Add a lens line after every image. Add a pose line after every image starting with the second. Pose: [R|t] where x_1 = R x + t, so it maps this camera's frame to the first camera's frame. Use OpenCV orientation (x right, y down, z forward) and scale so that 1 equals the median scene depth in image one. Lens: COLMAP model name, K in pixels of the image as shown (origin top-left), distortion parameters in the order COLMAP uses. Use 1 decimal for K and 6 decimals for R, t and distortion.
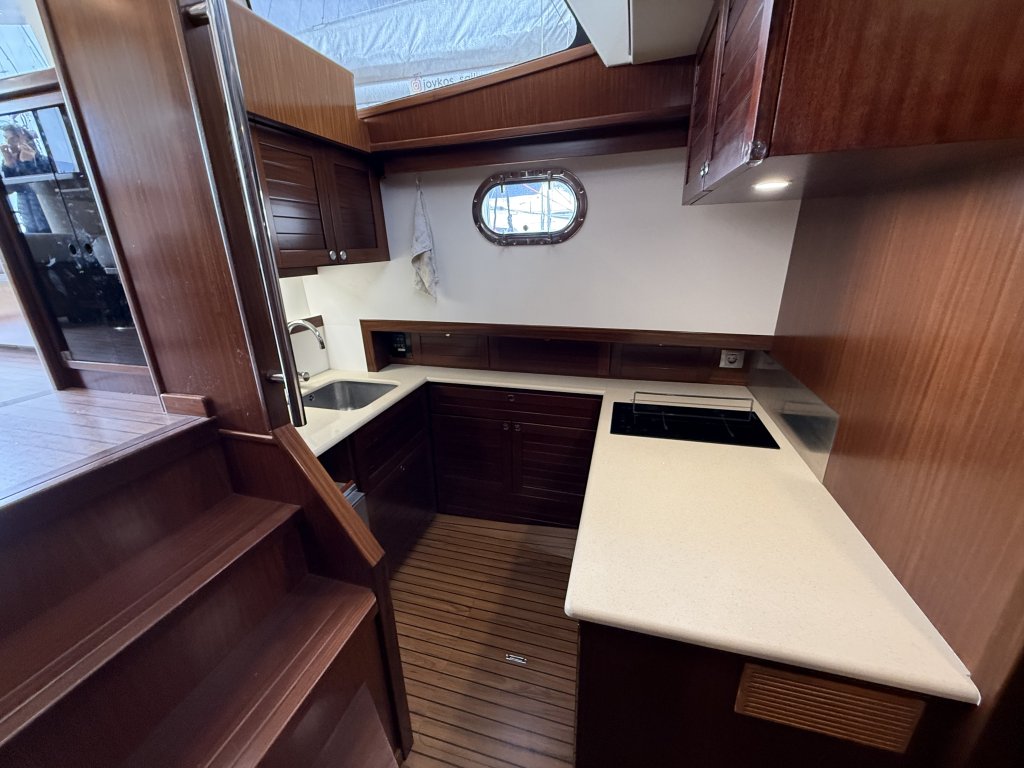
lens RADIAL K [[408.9, 0, 508.5], [0, 408.9, 385.8], [0, 0, 1]] dist [-0.000759, 0.000170]
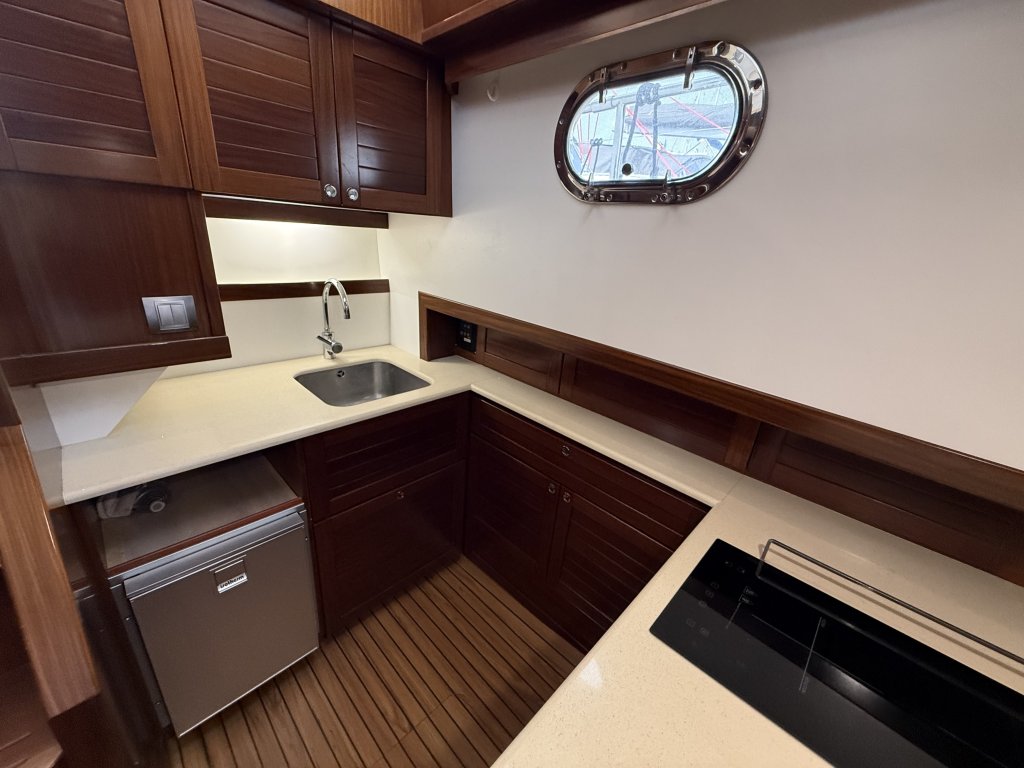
lens RADIAL K [[408.9, 0, 508.5], [0, 408.9, 385.8], [0, 0, 1]] dist [-0.000759, 0.000170]
pose [[0.874136, 0.258210, -0.411356, 0.179912], [-0.248033, 0.965526, 0.078992, -0.105308], [0.417571, 0.032980, 0.908046, 0.414303]]
